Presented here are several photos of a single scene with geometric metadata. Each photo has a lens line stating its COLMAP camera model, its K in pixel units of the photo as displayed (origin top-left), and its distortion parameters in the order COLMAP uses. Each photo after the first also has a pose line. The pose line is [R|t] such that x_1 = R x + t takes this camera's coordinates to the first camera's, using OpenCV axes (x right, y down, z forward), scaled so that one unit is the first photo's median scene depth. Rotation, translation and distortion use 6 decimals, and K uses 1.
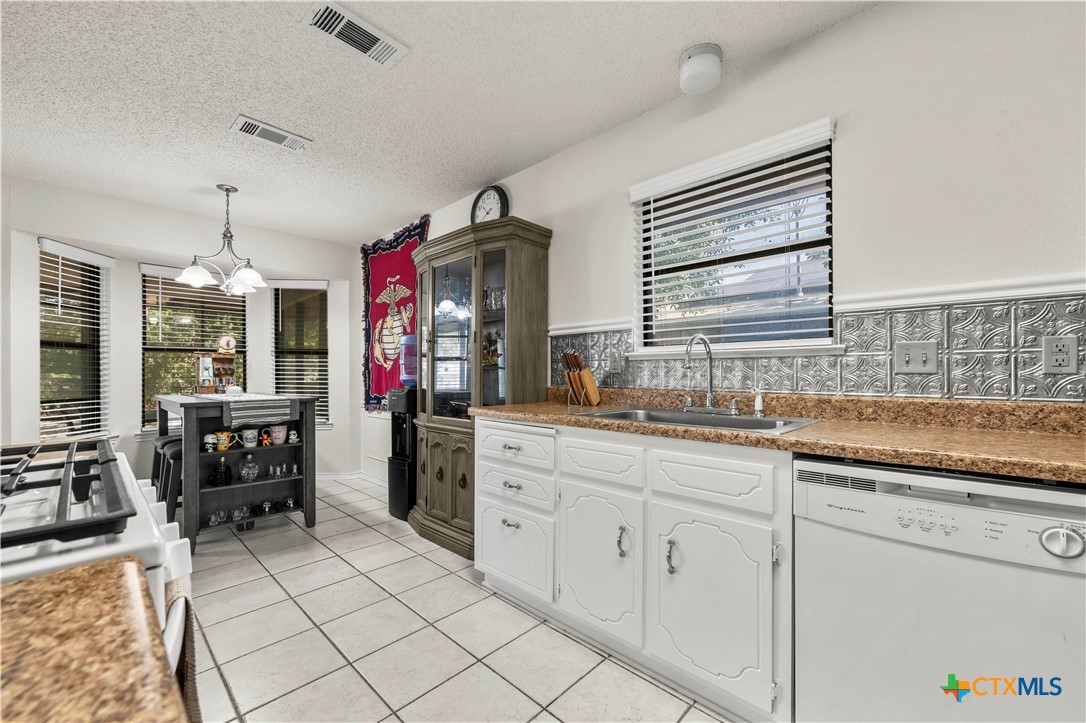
lens RADIAL K [[430.4, 0, 550.8], [0, 430.4, 373.0], [0, 0, 1]] dist [0.001723, -0.001053]
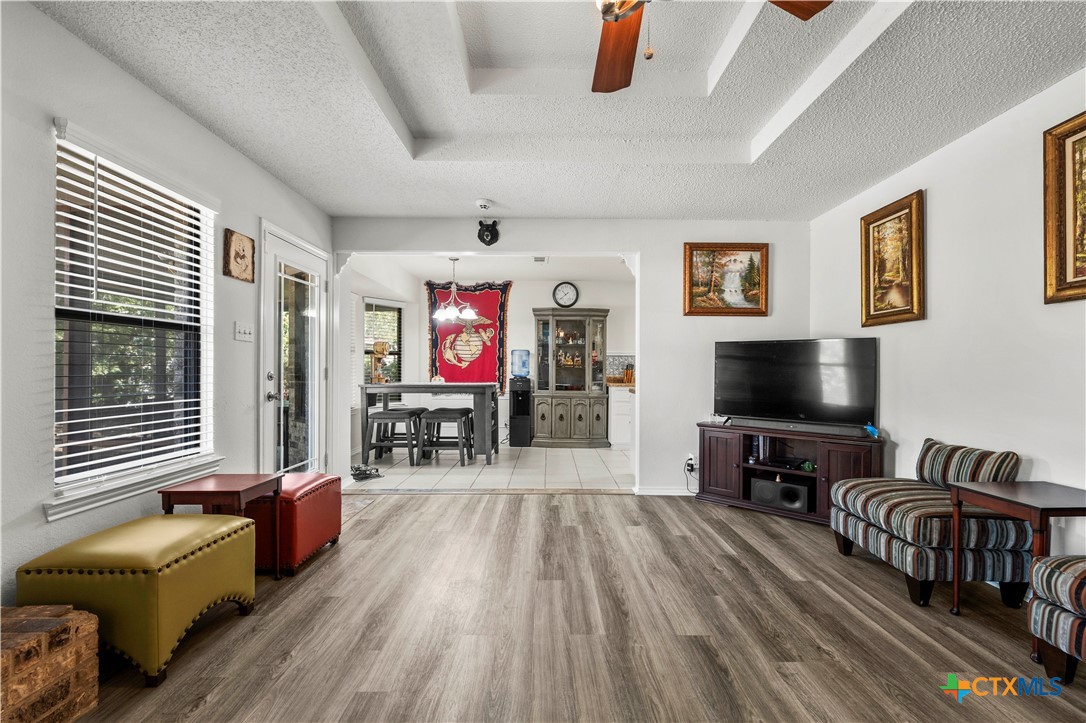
lens RADIAL K [[430.4, 0, 551.8], [0, 430.4, 372.0], [0, 0, 1]] dist [0.001723, -0.001053]
pose [[0.722096, 0.004789, 0.691776, -1.655975], [-0.008026, 0.999967, 0.001456, 0.005242], [-0.691746, -0.006604, 0.722111, -0.479460]]
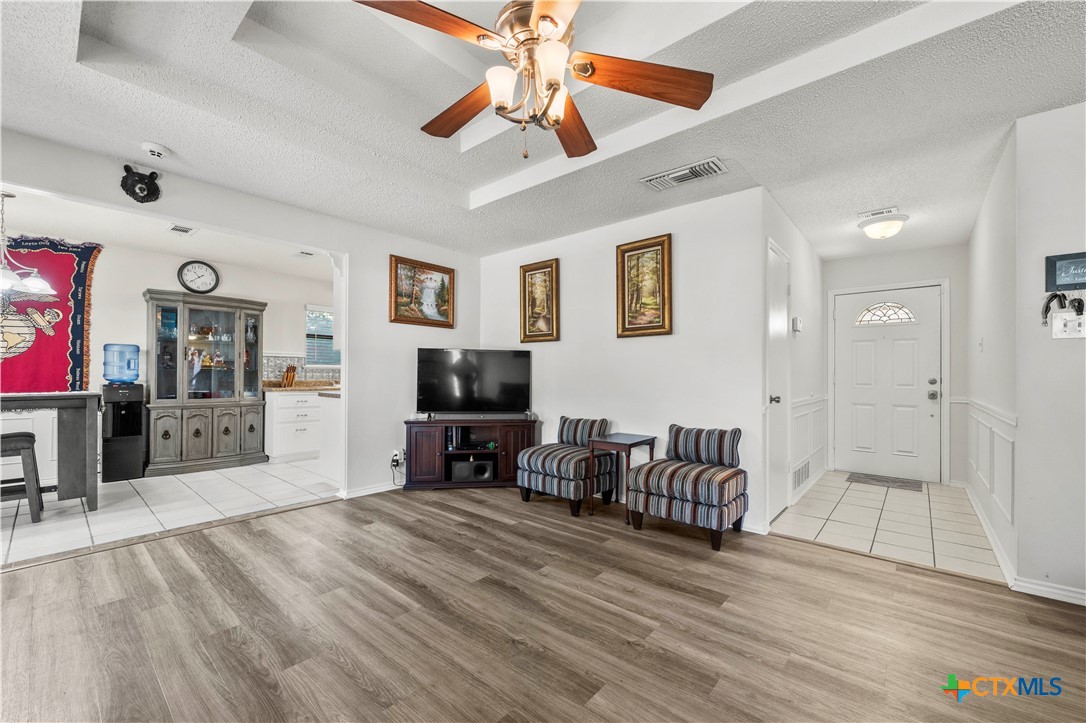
lens RADIAL K [[430.4, 0, 549.4], [0, 430.4, 369.9], [0, 0, 1]] dist [0.001723, -0.001053]
pose [[-0.050764, 0.015371, 0.998592, -1.877372], [-0.003815, 0.999871, -0.015585, 0.008312], [-0.998703, -0.004601, -0.050699, -0.269191]]
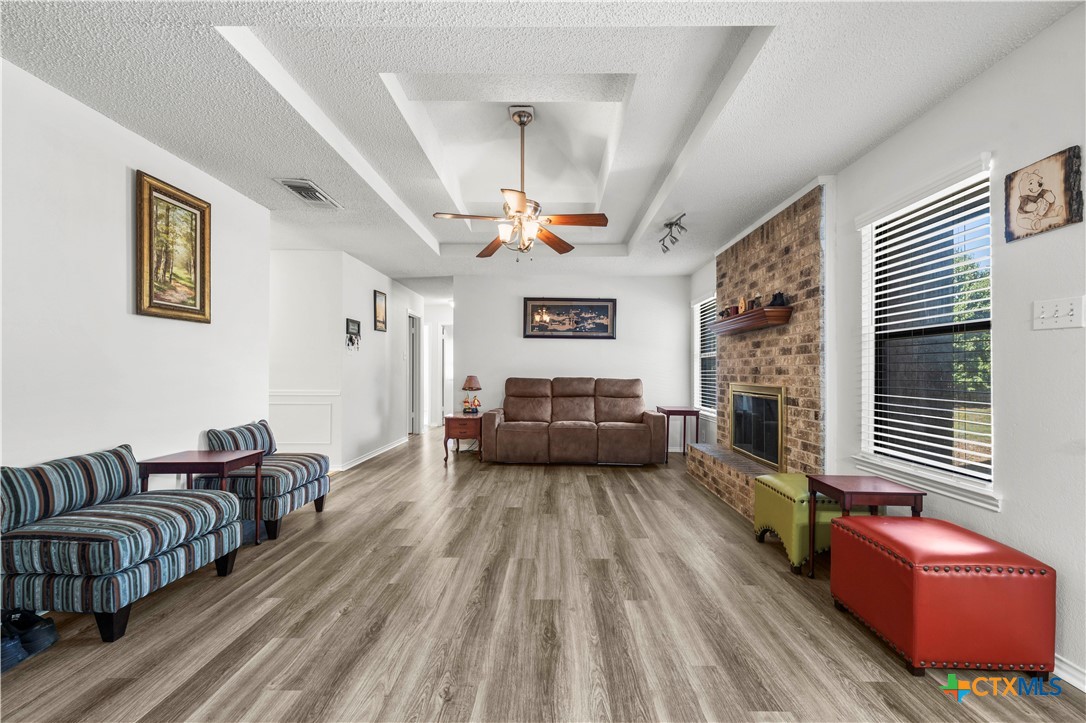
lens RADIAL K [[430.4, 0, 545.0], [0, 430.4, 372.9], [0, 0, 1]] dist [0.001723, -0.001053]
pose [[-0.742616, 0.004568, -0.669702, -0.683866], [0.000166, 0.999978, 0.006637, -0.001027], [0.669718, 0.004818, -0.742600, 0.560809]]
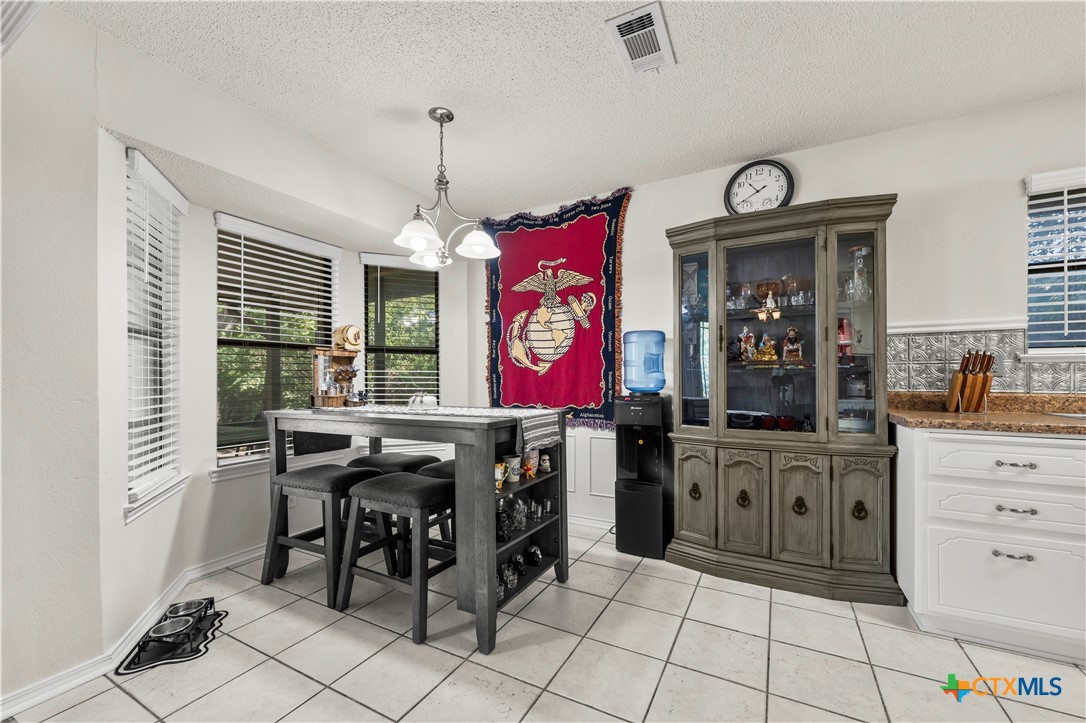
lens RADIAL K [[430.4, 0, 549.1], [0, 430.4, 377.3], [0, 0, 1]] dist [0.001723, -0.001053]
pose [[0.965210, -0.002310, 0.261464, -0.777124], [0.002376, 0.999997, 0.000064, 0.000062], [-0.261464, 0.000559, 0.965213, 0.278902]]
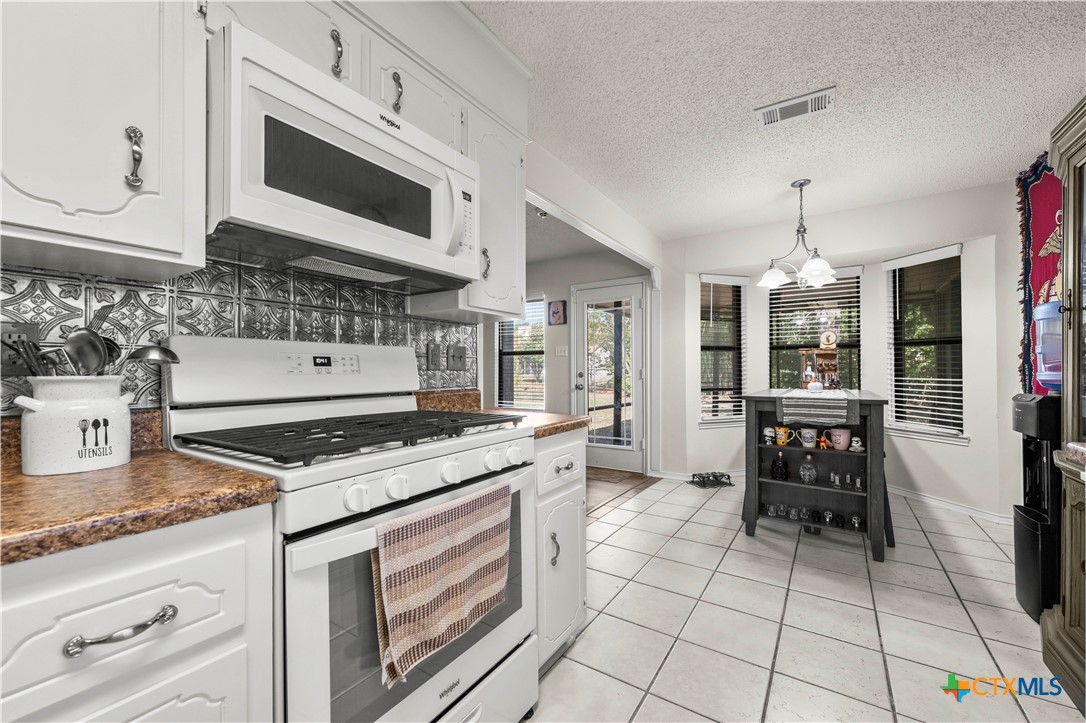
lens RADIAL K [[430.4, 0, 549.3], [0, 430.4, 366.6], [0, 0, 1]] dist [0.001723, -0.001053]
pose [[0.169340, -0.005268, -0.985544, 0.131010], [0.002051, 0.999985, -0.004993, -0.001265], [0.985556, -0.001176, 0.169348, 0.260941]]
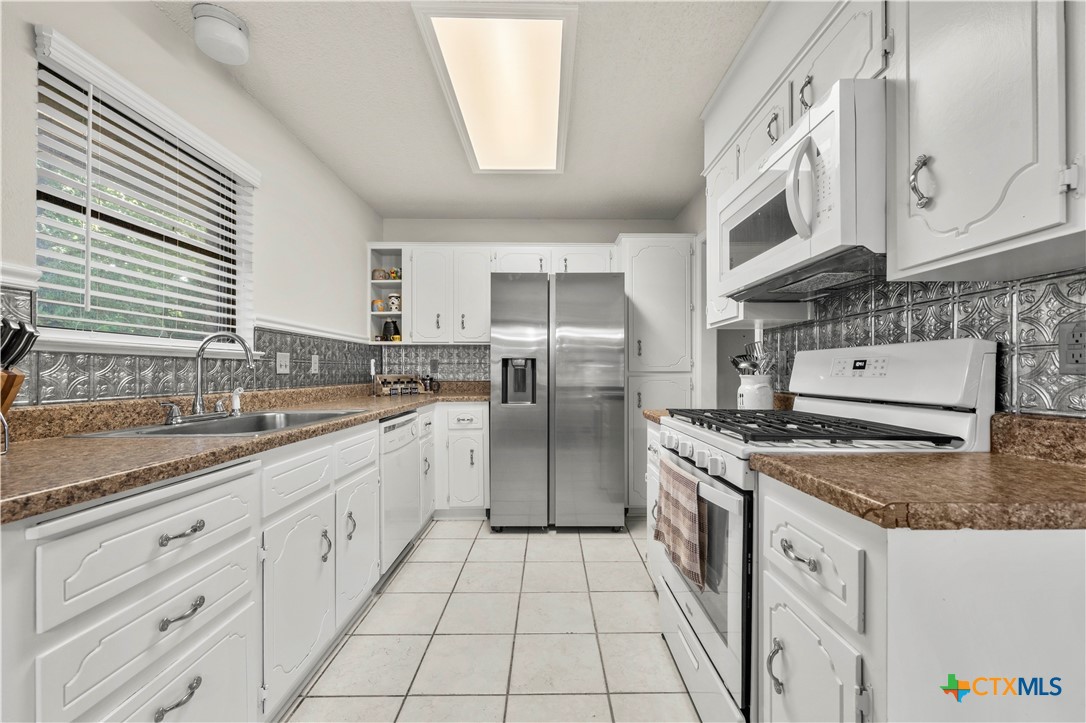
lens RADIAL K [[430.4, 0, 547.6], [0, 430.4, 372.5], [0, 0, 1]] dist [0.001723, -0.001053]
pose [[-0.694039, 0.002053, 0.719934, -0.463034], [0.001578, 0.999998, -0.001330, -0.000992], [-0.719936, 0.000213, -0.694041, 0.679864]]
